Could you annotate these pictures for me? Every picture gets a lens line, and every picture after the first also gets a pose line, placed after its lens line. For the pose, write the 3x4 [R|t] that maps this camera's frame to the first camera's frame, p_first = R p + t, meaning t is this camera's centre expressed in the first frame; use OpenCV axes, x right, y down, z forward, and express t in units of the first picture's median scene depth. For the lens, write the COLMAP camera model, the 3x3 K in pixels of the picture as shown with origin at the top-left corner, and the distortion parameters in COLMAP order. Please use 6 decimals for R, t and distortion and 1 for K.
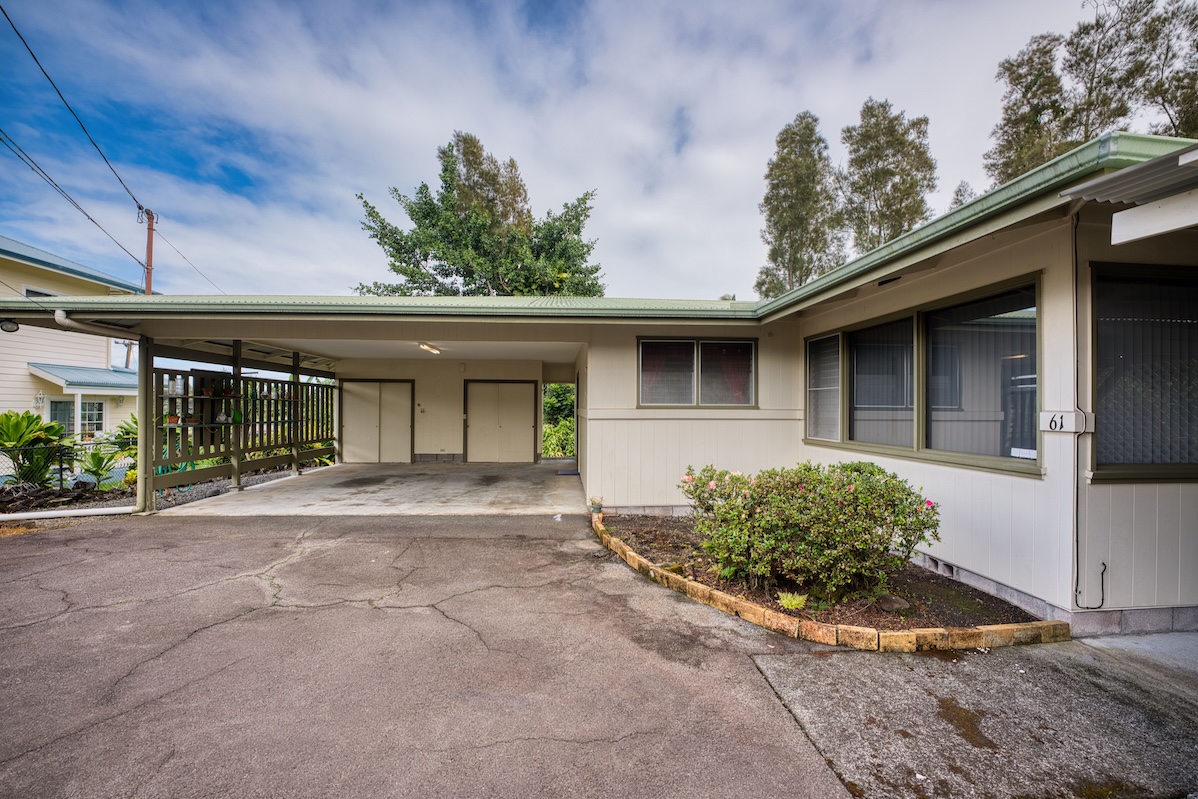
lens RADIAL K [[485.7, 0, 596.7], [0, 485.7, 405.4], [0, 0, 1]] dist [-0.034338, 0.008041]
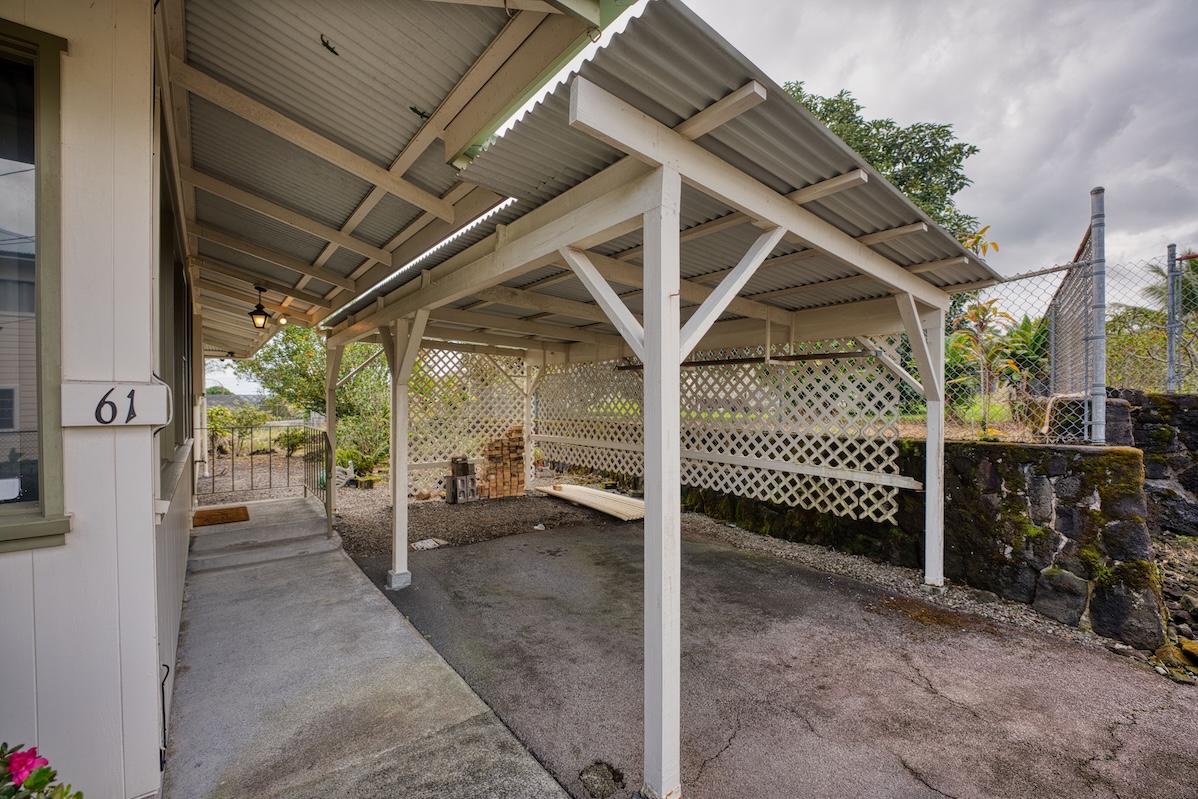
lens RADIAL K [[485.7, 0, 596.7], [0, 485.7, 405.4], [0, 0, 1]] dist [-0.034338, 0.008041]
pose [[-0.571796, -0.017190, 0.820216, 0.092915], [-0.009129, 0.999852, 0.014591, 0.006649], [-0.820345, 0.000855, -0.571868, 0.240497]]
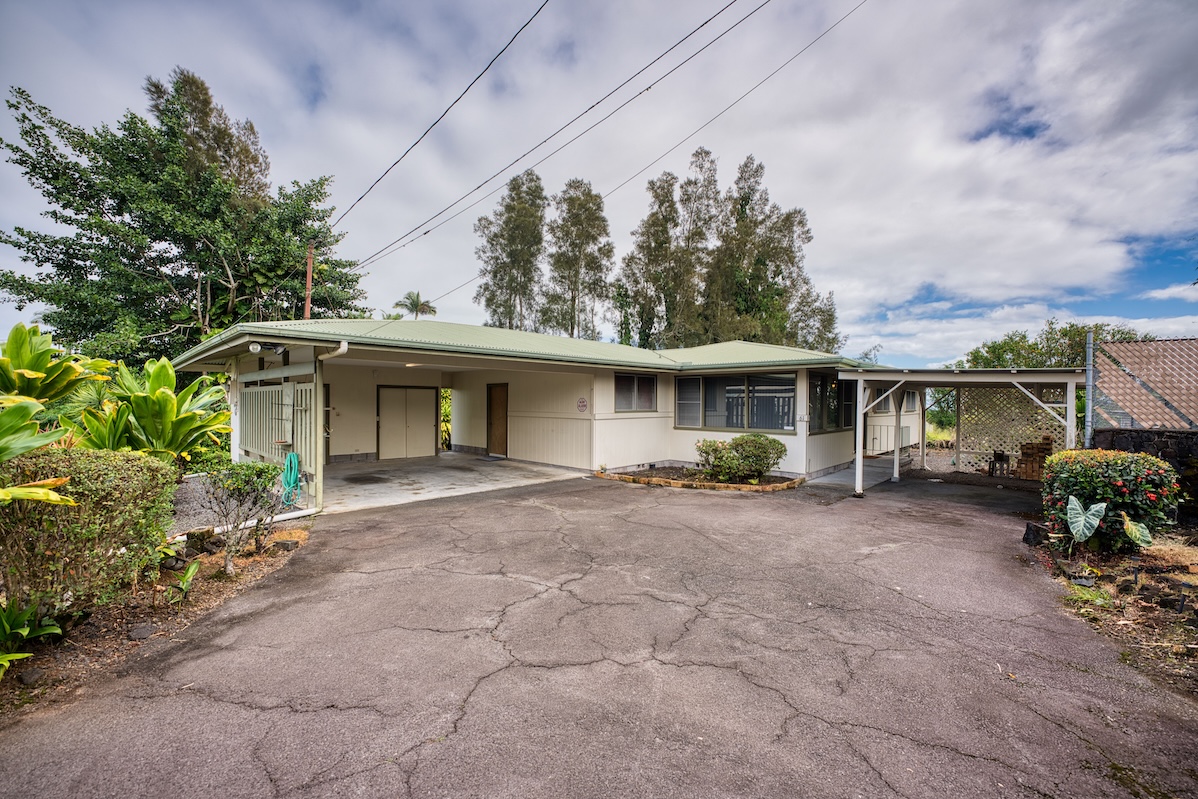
lens RADIAL K [[485.2, 0, 595.0], [0, 485.2, 405.2], [0, 0, 1]] dist [-0.030023, 0.005083]
pose [[0.747580, -0.006602, 0.664138, -0.643834], [-0.004460, 0.999878, 0.014960, -0.026734], [-0.664156, -0.014146, 0.747460, -0.154440]]
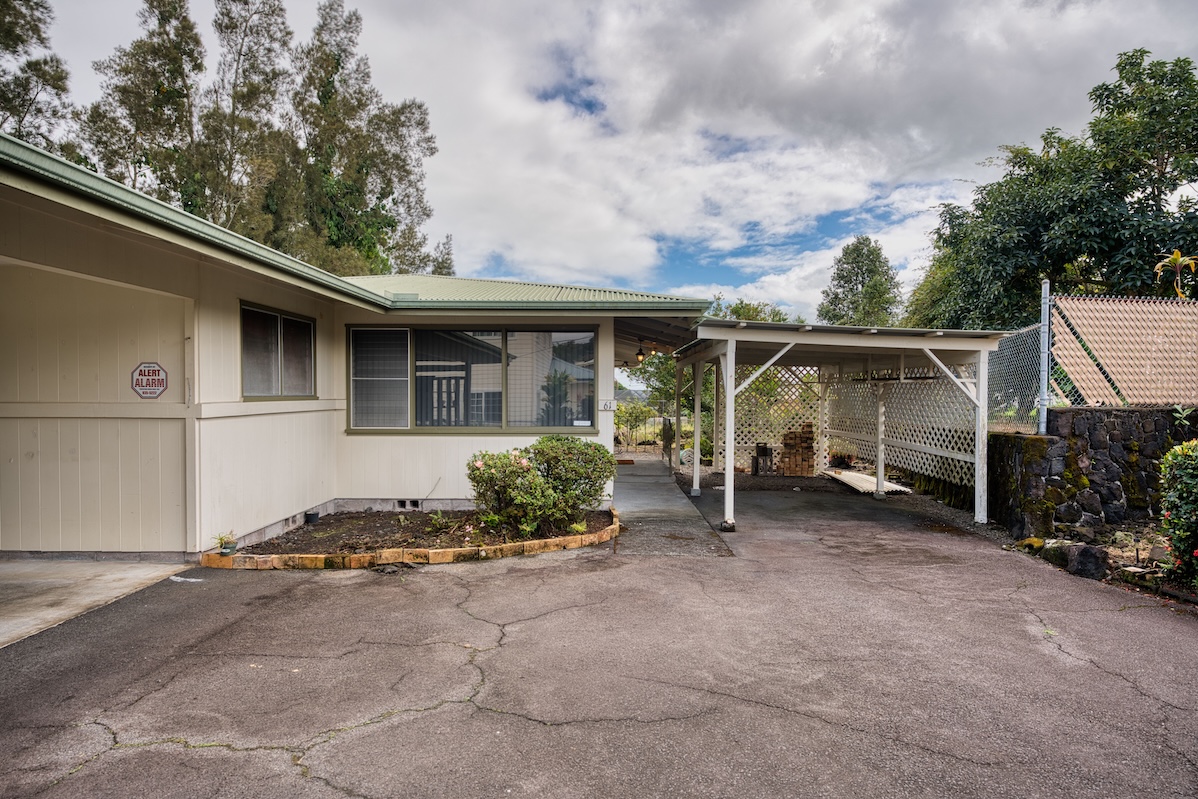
lens RADIAL K [[662.8, 0, 594.7], [0, 662.8, 413.3], [0, 0, 1]] dist [0.005200, -0.000192]
pose [[0.087857, -0.035496, 0.995500, -0.476843], [-0.007598, 0.999312, 0.036303, -0.008454], [-0.996104, -0.010753, 0.087527, 0.221883]]
